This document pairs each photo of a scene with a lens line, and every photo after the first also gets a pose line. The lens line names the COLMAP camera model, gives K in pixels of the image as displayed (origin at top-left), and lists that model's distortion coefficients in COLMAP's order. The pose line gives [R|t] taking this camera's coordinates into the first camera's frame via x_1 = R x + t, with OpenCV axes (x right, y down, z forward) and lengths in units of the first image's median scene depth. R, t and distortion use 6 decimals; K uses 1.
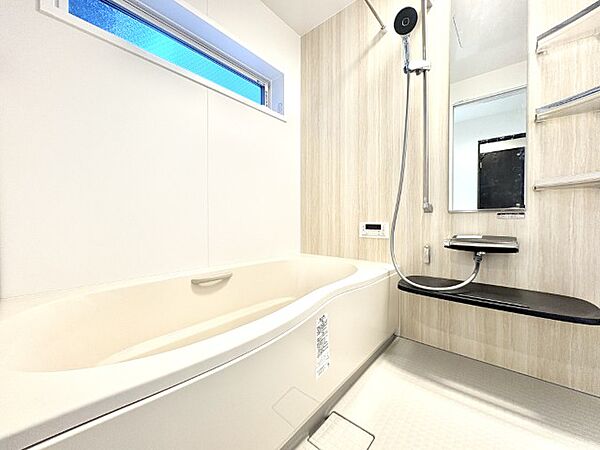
lens RADIAL K [[238.8, 0, 298.0], [0, 238.8, 223.6], [0, 0, 1]] dist [0.016112, 0.000205]
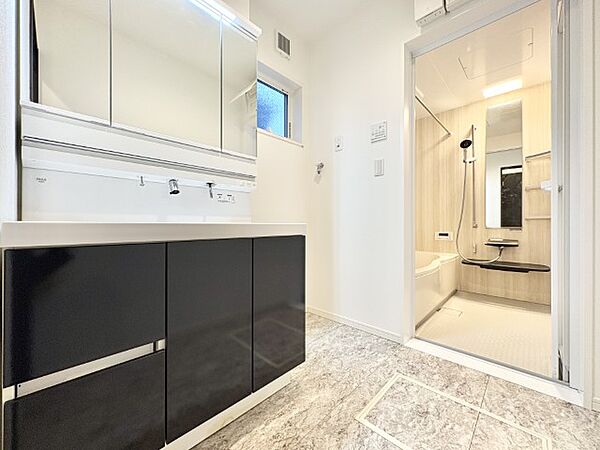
lens RADIAL K [[238.8, 0, 301.9], [0, 238.8, 225.4], [0, 0, 1]] dist [0.016112, 0.000205]
pose [[0.998734, -0.011755, -0.048912, -0.881021], [0.011979, 0.999919, 0.004291, -0.100458], [0.048858, -0.004872, 0.998794, -1.187358]]
